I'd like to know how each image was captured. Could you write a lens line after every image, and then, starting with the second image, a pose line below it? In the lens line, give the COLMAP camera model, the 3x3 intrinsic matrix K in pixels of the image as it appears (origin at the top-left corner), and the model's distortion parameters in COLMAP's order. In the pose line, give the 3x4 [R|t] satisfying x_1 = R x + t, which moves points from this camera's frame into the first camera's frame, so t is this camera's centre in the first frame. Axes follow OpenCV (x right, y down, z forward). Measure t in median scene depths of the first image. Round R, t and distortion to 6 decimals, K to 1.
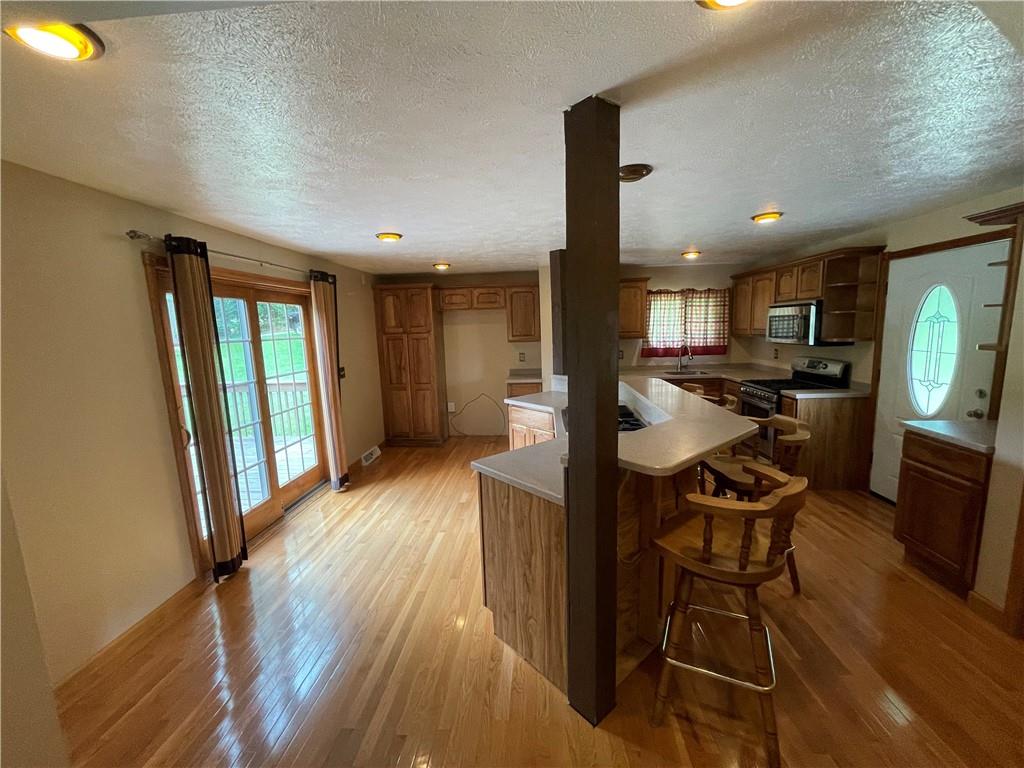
lens RADIAL K [[414.7, 0, 512.3], [0, 414.7, 384.6], [0, 0, 1]] dist [-0.002928, 0.000057]
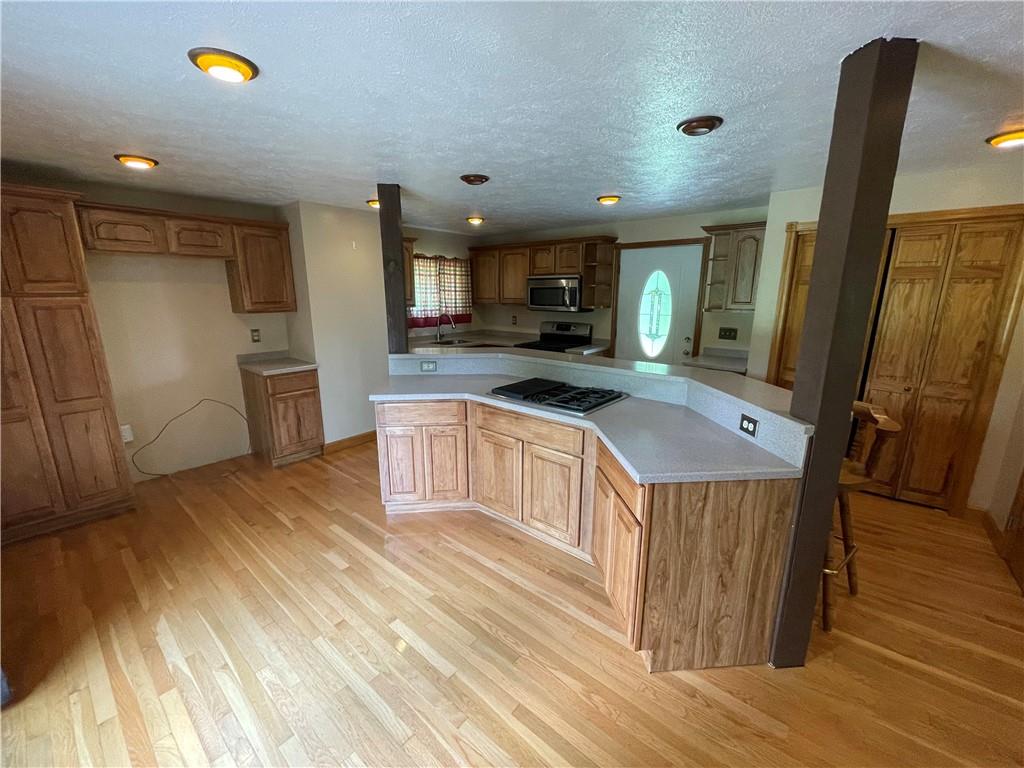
lens RADIAL K [[414.7, 0, 511.3], [0, 414.7, 384.7], [0, 0, 1]] dist [-0.002928, 0.000057]
pose [[0.588658, -0.148207, 0.794680, -0.433328], [0.094638, 0.988925, 0.114330, -0.039203], [-0.802823, 0.007905, 0.596165, 0.421000]]
